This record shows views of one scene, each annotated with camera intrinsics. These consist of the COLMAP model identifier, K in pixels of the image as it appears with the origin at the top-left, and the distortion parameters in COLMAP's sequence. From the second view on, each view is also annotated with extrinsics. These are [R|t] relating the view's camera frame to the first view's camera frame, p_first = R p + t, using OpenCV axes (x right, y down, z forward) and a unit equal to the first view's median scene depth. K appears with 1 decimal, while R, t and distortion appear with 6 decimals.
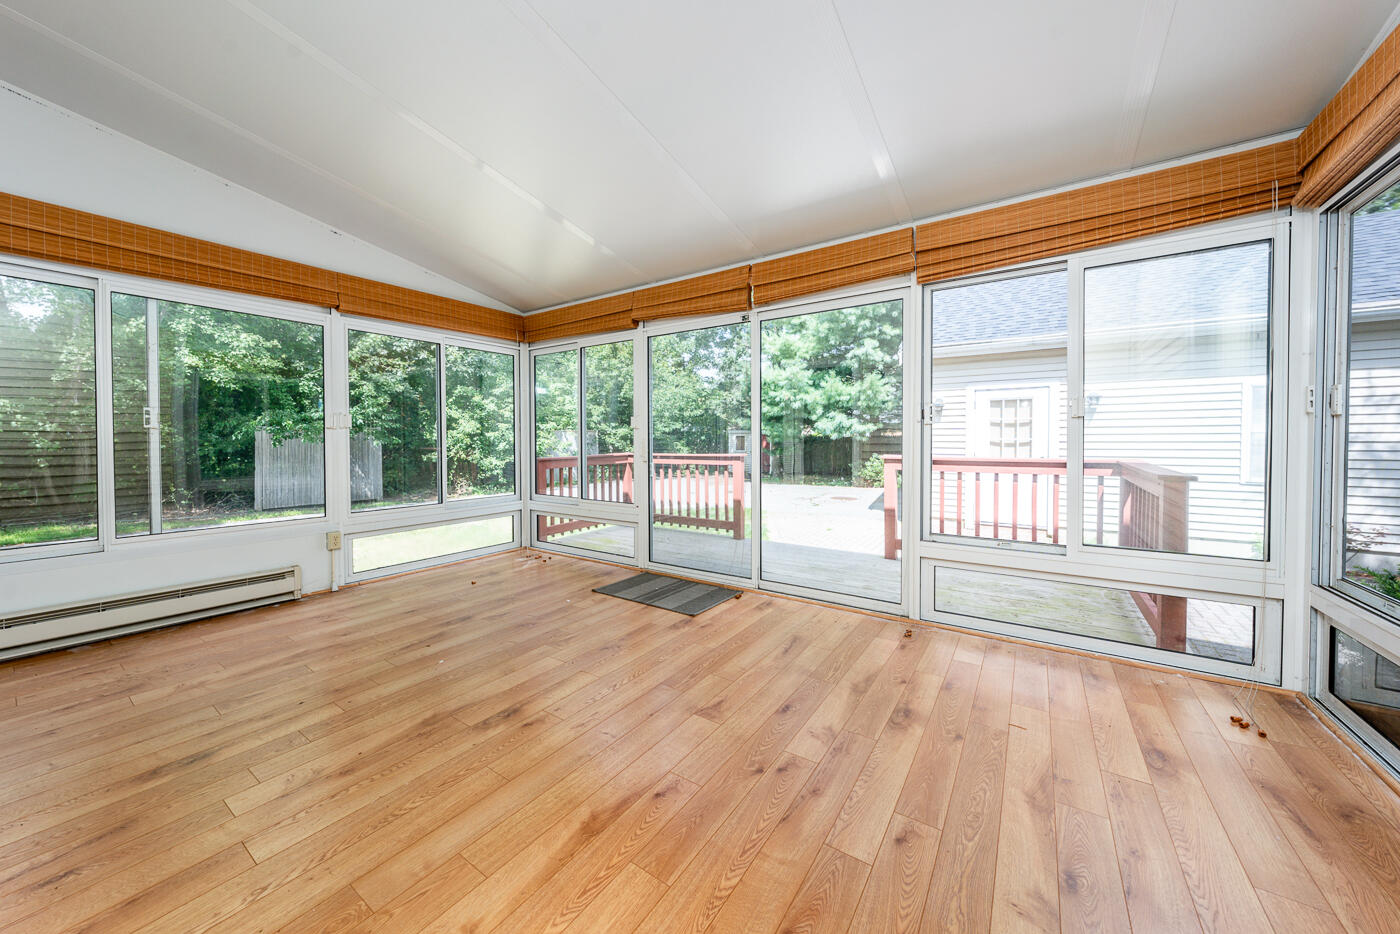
lens RADIAL K [[499.3, 0, 697.5], [0, 499.3, 453.8], [0, 0, 1]] dist [-0.004692, -0.000061]
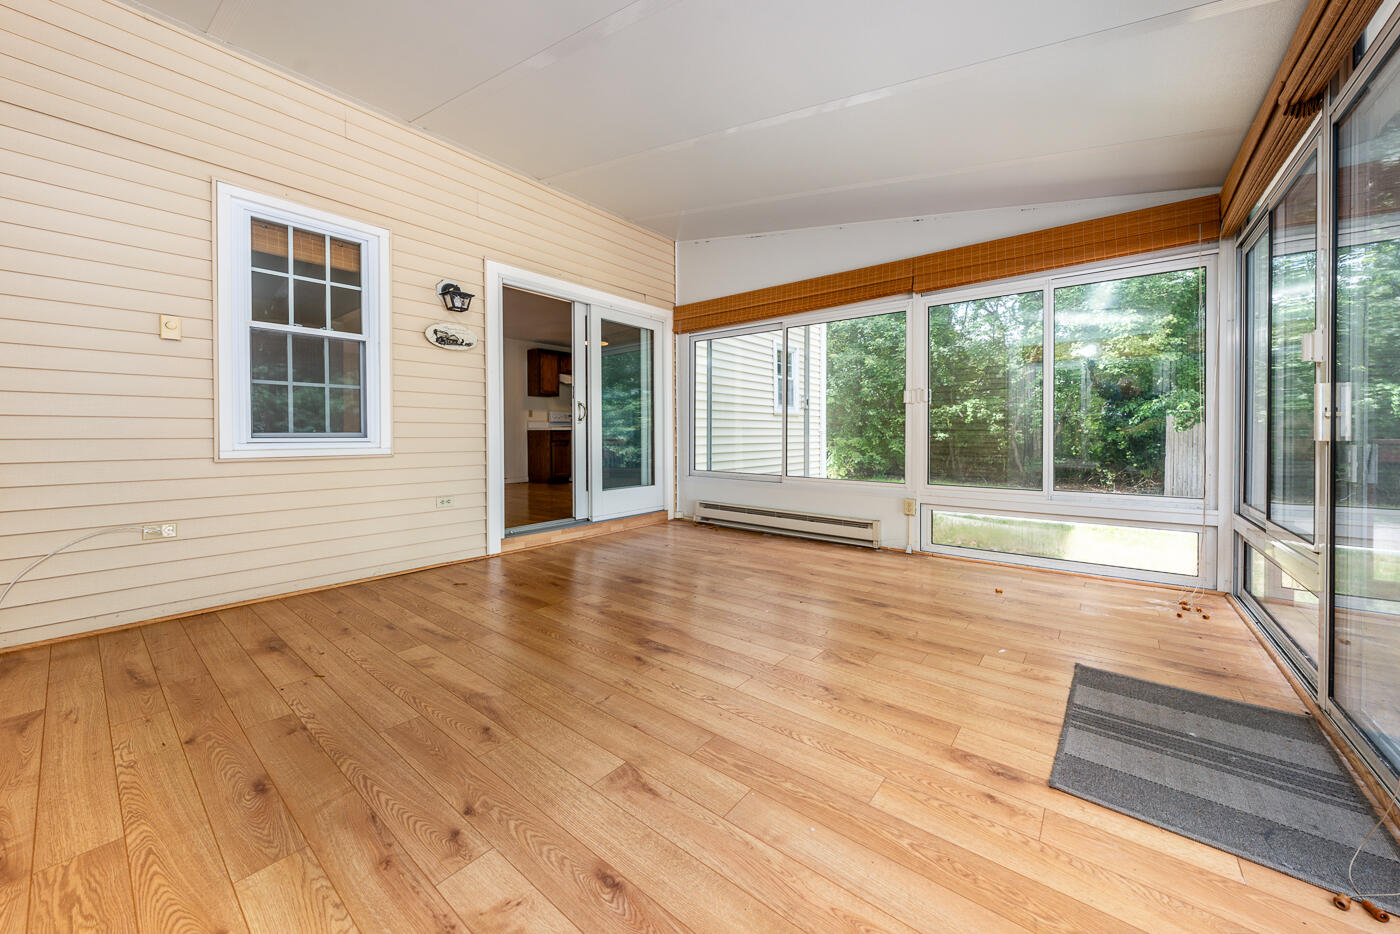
lens RADIAL K [[499.3, 0, 705.7], [0, 499.3, 438.2], [0, 0, 1]] dist [-0.004692, -0.000061]
pose [[-0.070869, 0.011064, -0.997424, 0.423505], [-0.021709, 0.999685, 0.012632, 0.023491], [0.997249, 0.022549, -0.070606, 0.696857]]
